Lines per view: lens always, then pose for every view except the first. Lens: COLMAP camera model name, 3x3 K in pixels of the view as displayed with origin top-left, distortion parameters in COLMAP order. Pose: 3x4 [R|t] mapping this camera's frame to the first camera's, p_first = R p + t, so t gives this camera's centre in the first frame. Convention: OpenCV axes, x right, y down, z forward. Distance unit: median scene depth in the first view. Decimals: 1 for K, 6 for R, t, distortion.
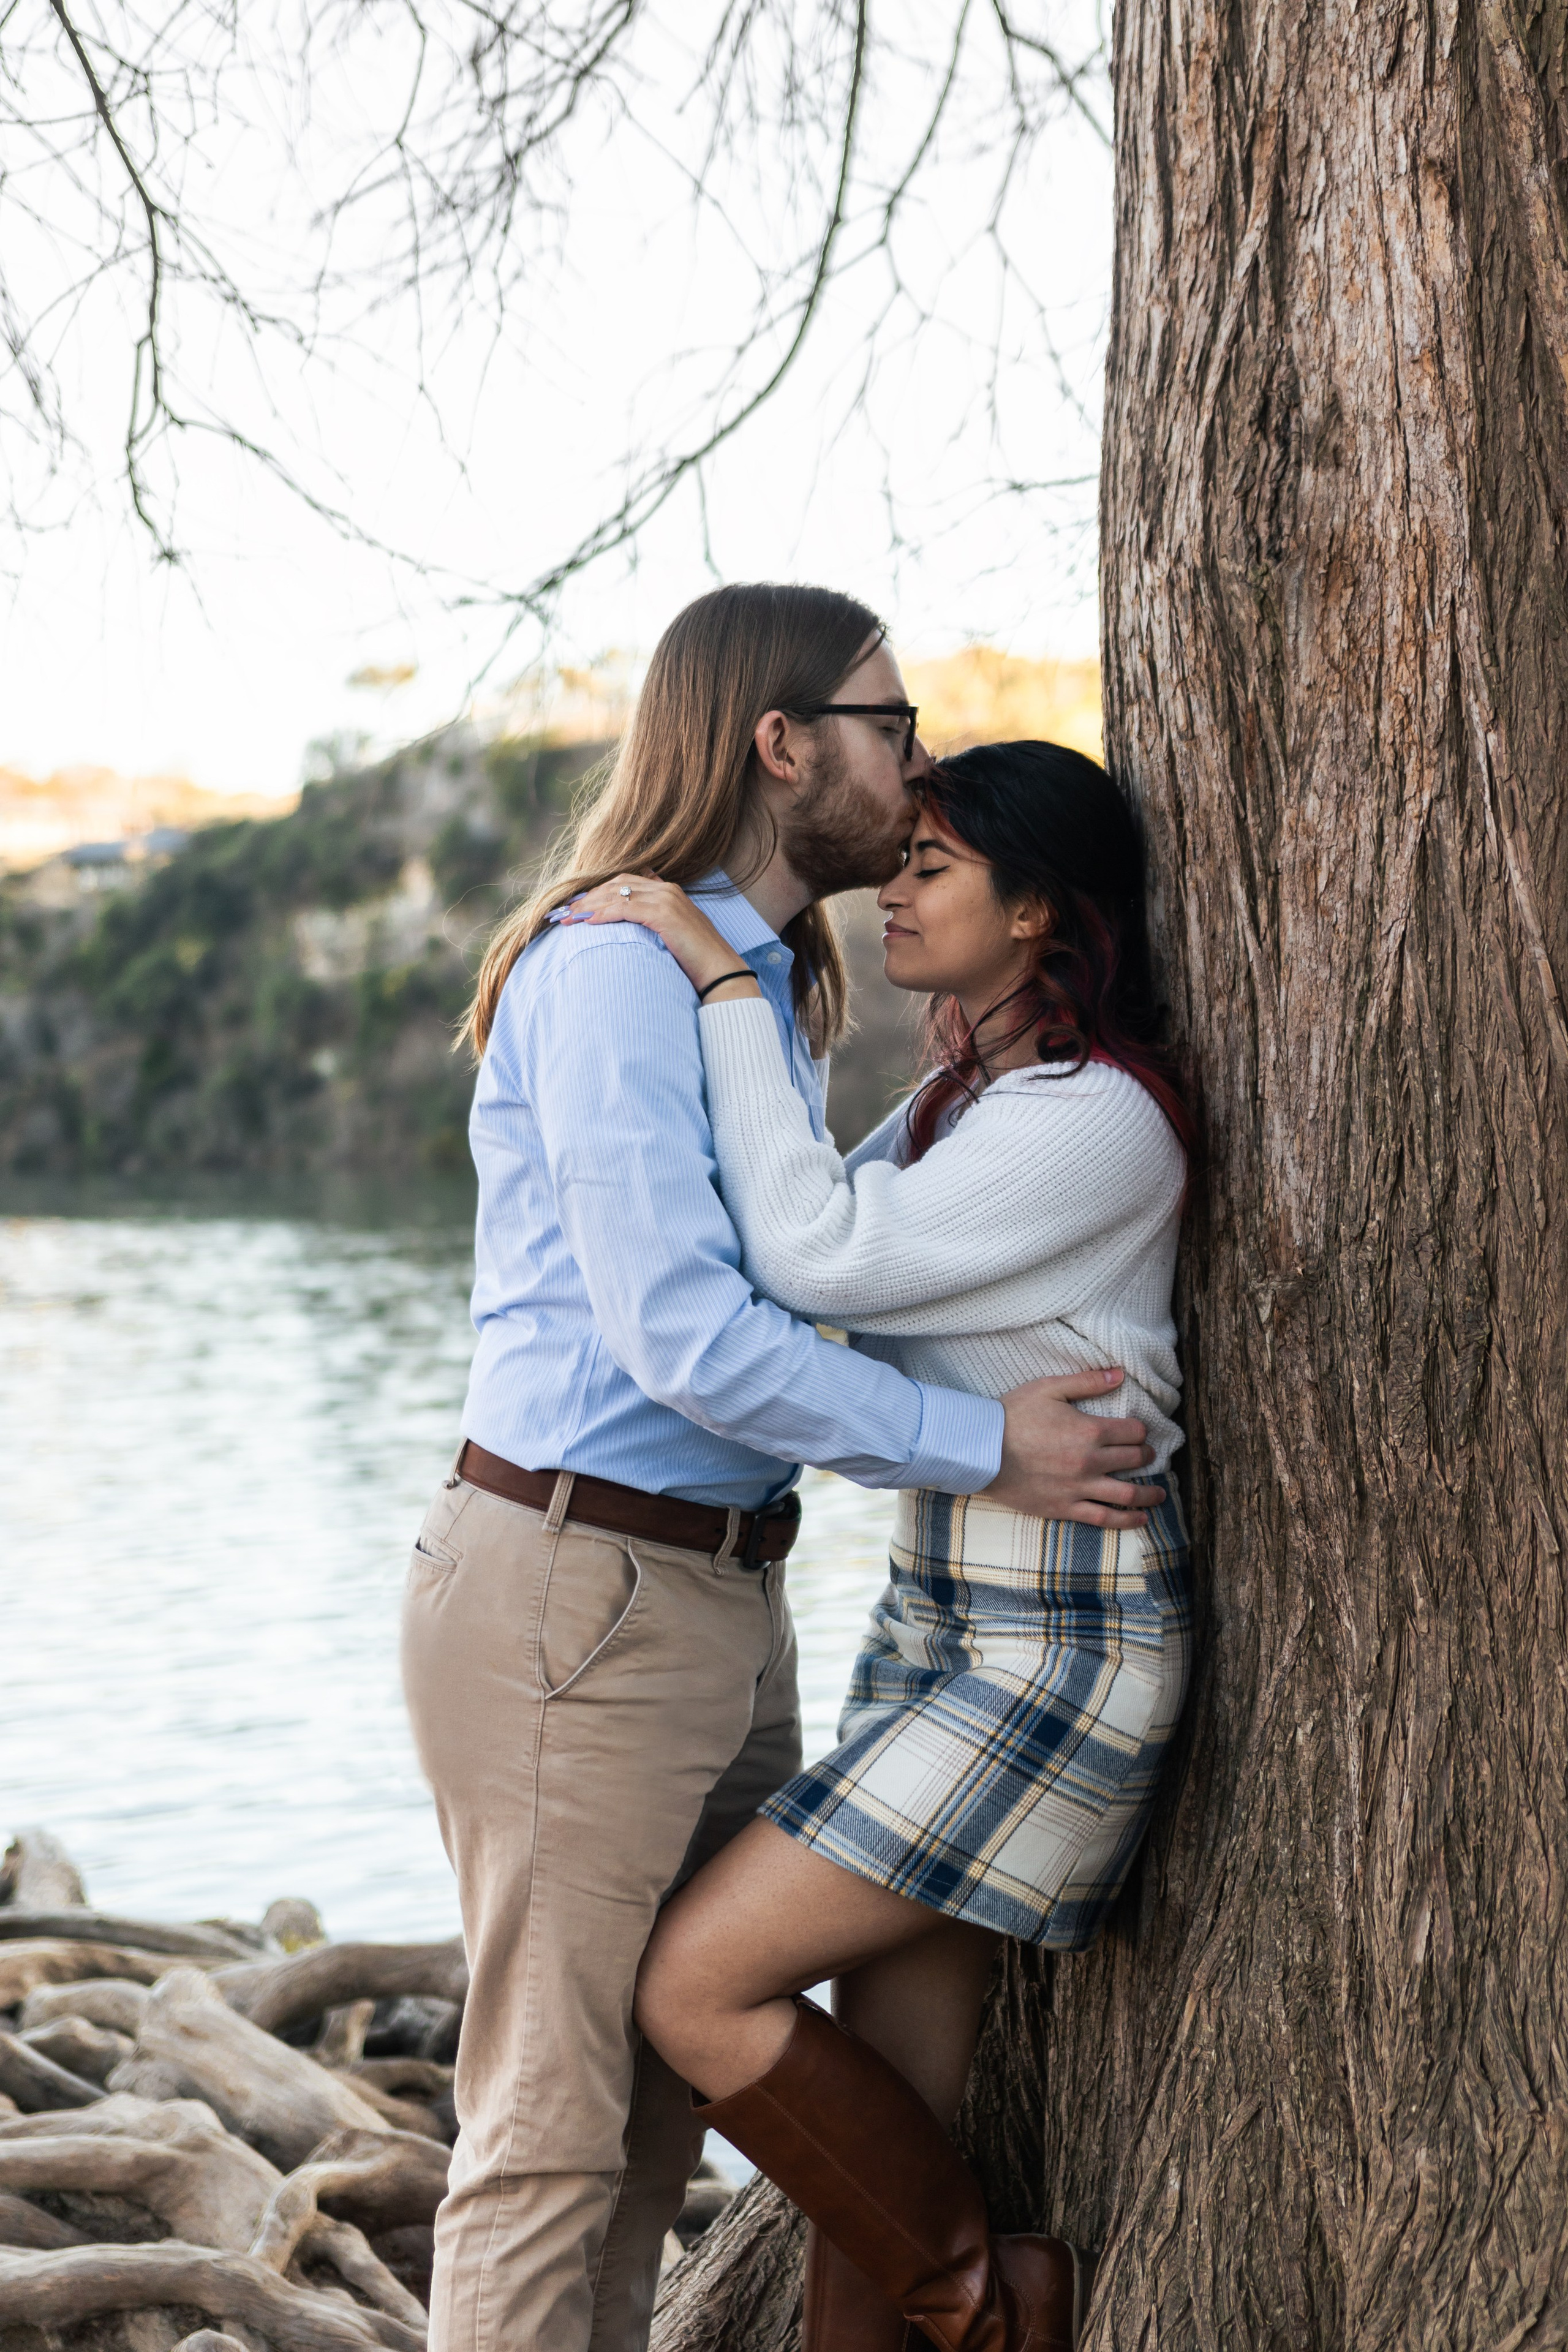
lens RADIAL K [[3646.9, 0, 789.8], [0, 3646.9, 1144.8], [0, 0, 1]] dist [0.094923, 0.093963]
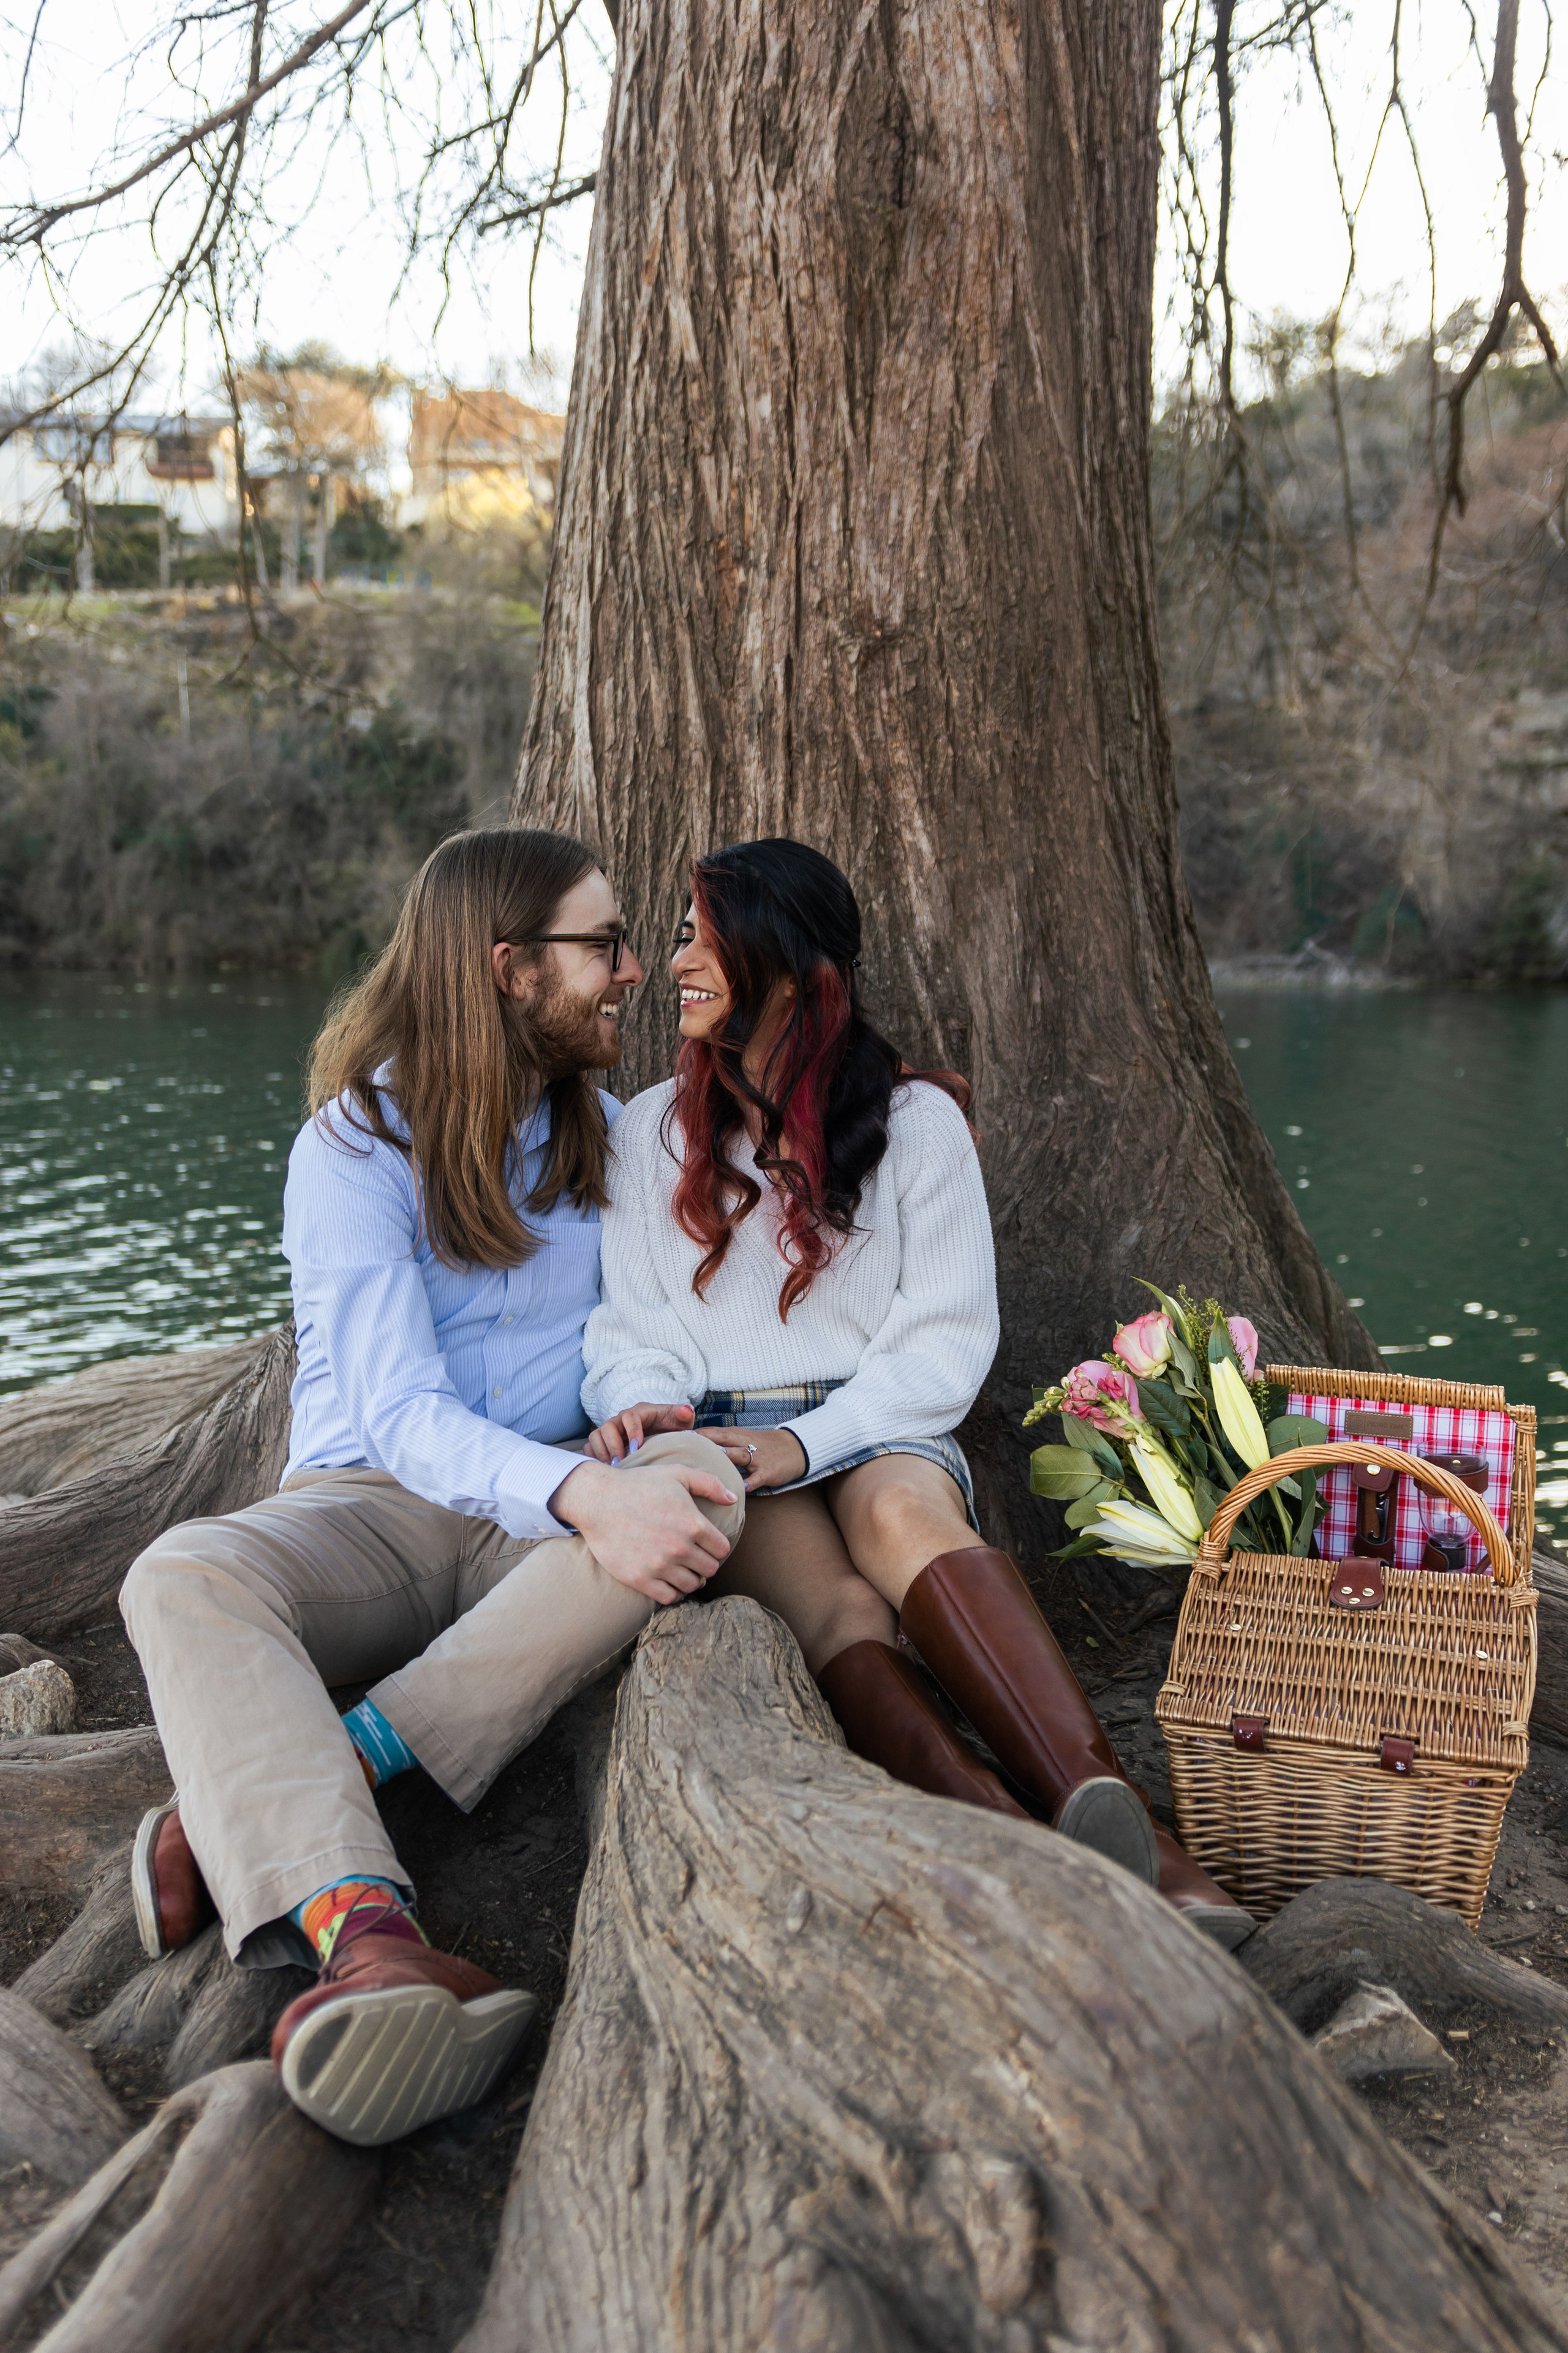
lens RADIAL K [[1985.9, 0, 803.2], [0, 1985.9, 1155.8], [0, 0, 1]] dist [-0.082963, 0.068110]
pose [[0.549843, -0.057745, 0.833270, -0.661827], [-0.017058, 0.996623, 0.080322, 0.203730], [-0.835094, -0.058379, 0.547001, 0.509317]]
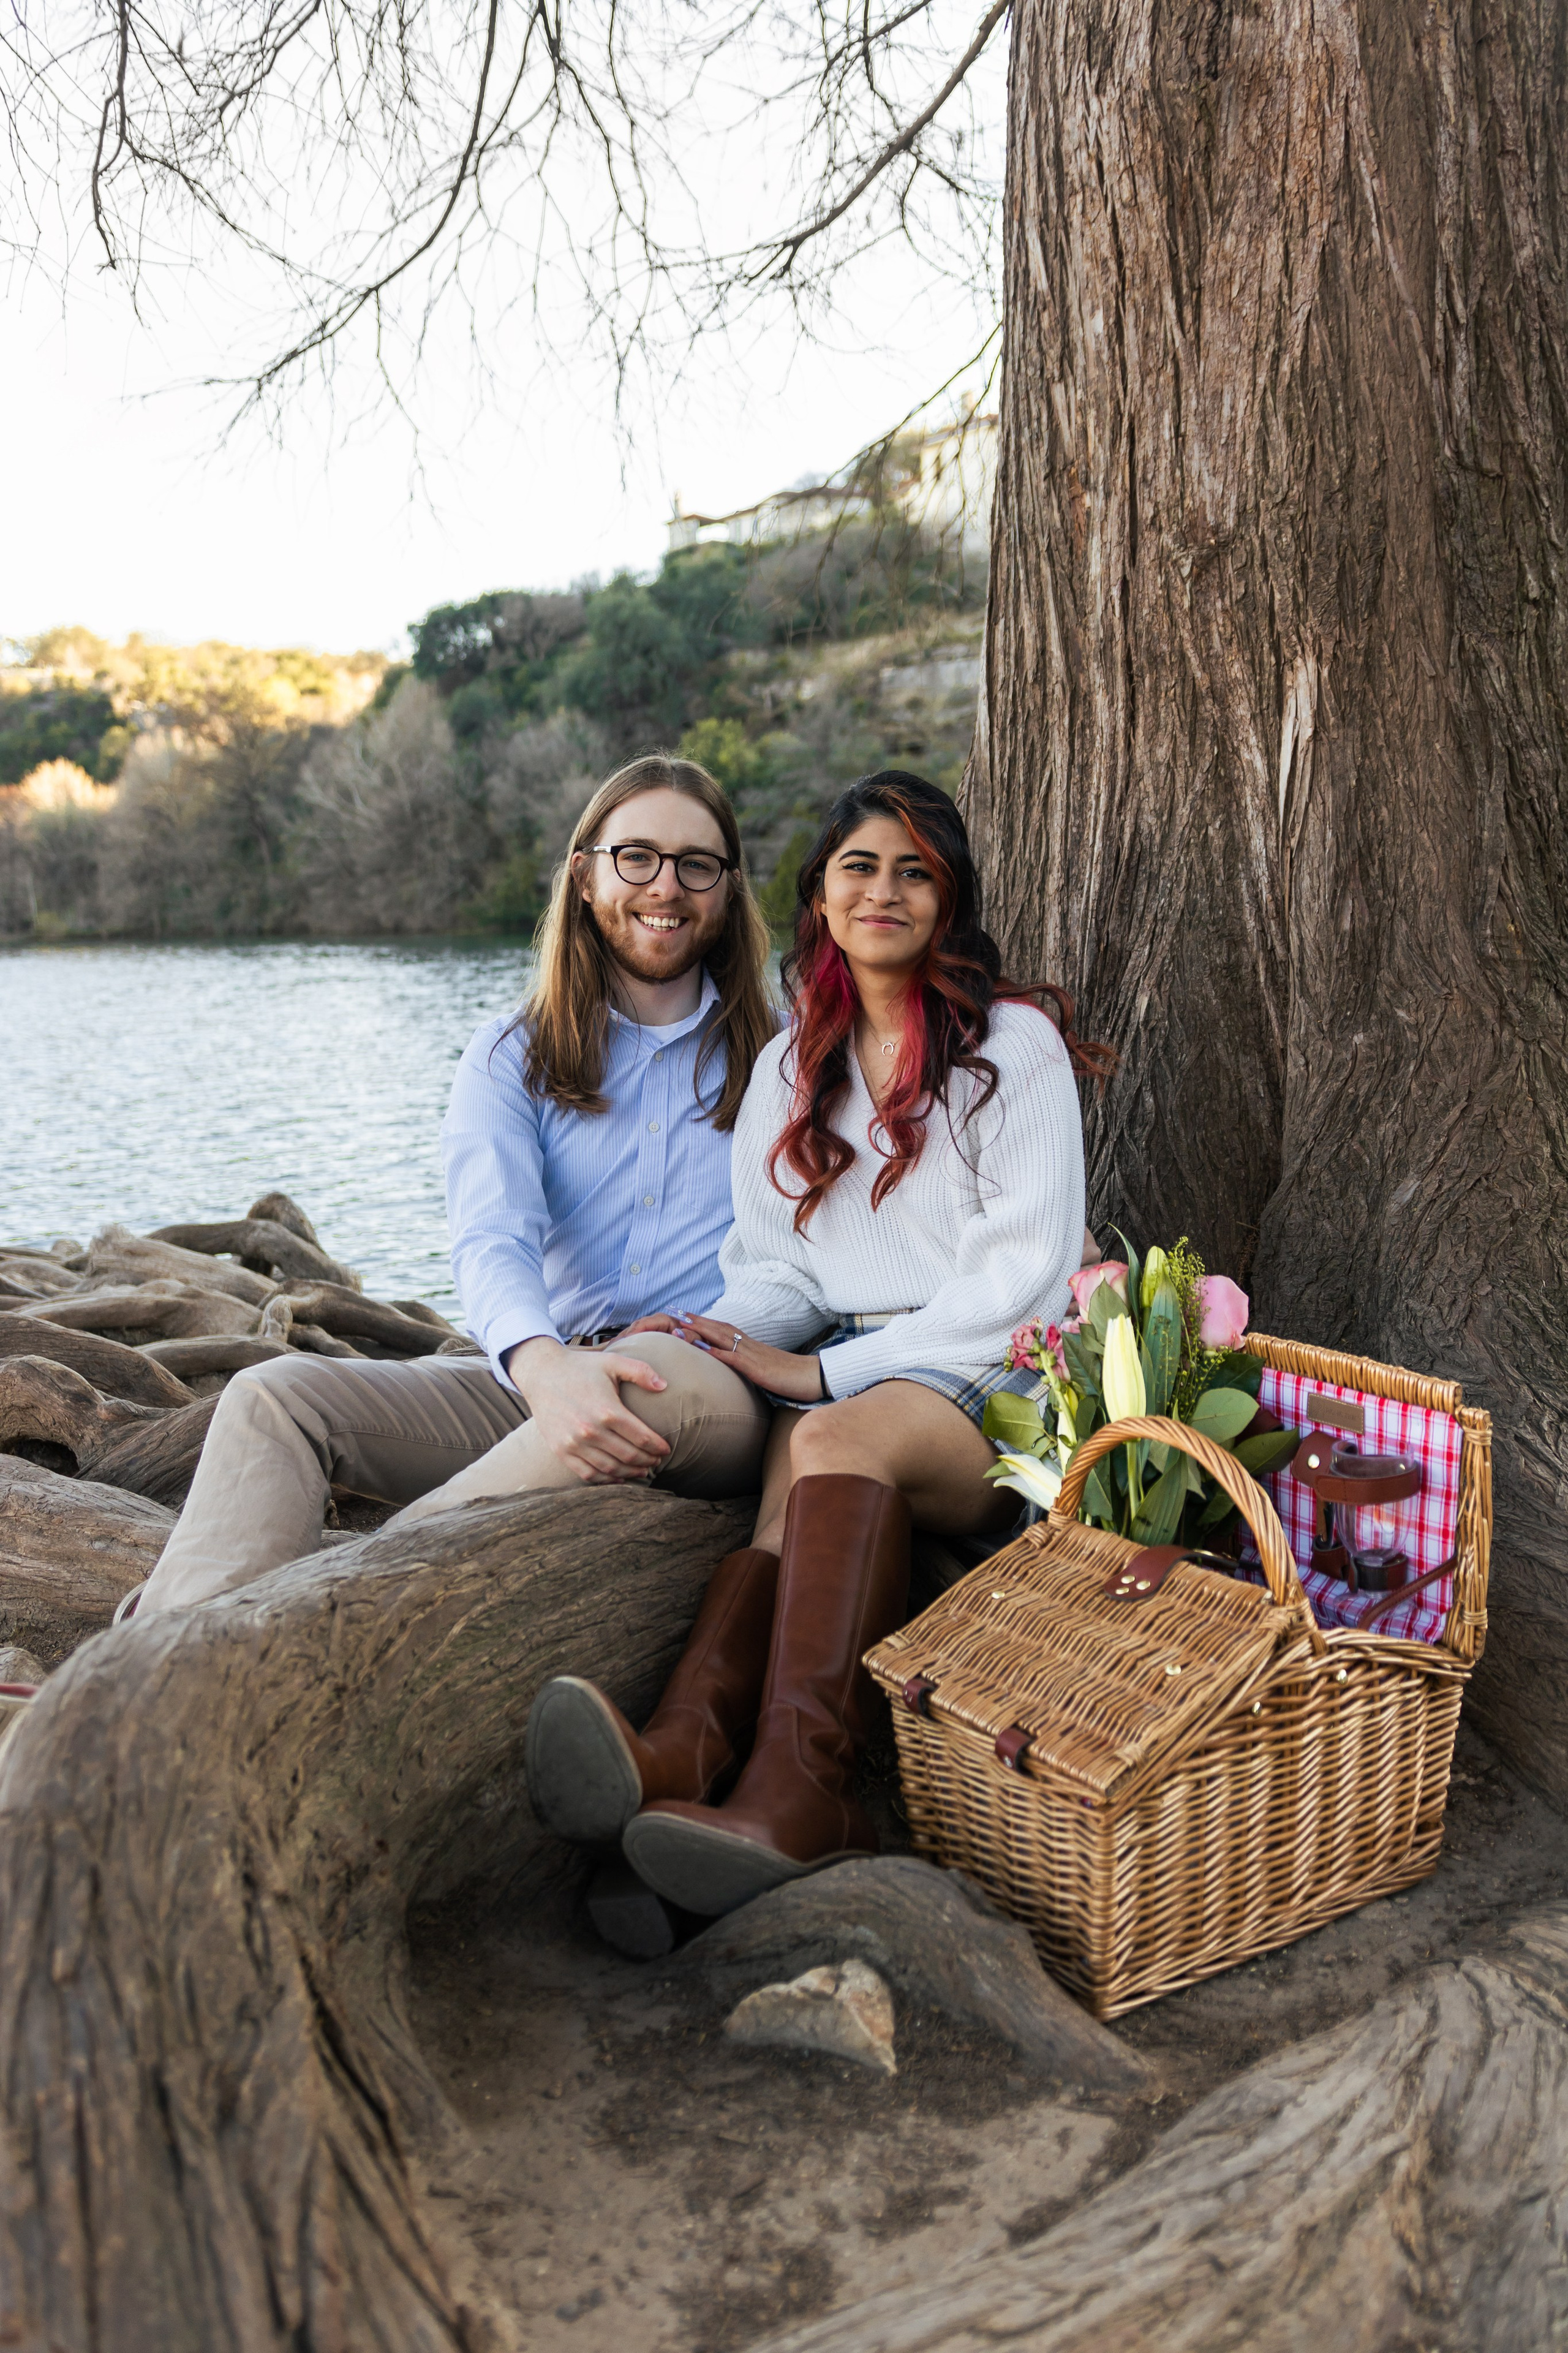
lens RADIAL K [[1985.9, 0, 803.2], [0, 1985.9, 1155.8], [0, 0, 1]] dist [-0.082963, 0.068110]
pose [[0.940681, -0.044403, 0.336375, -0.332465], [0.007489, 0.993875, 0.110253, 0.206157], [-0.339210, -0.101194, 0.935252, 0.224282]]
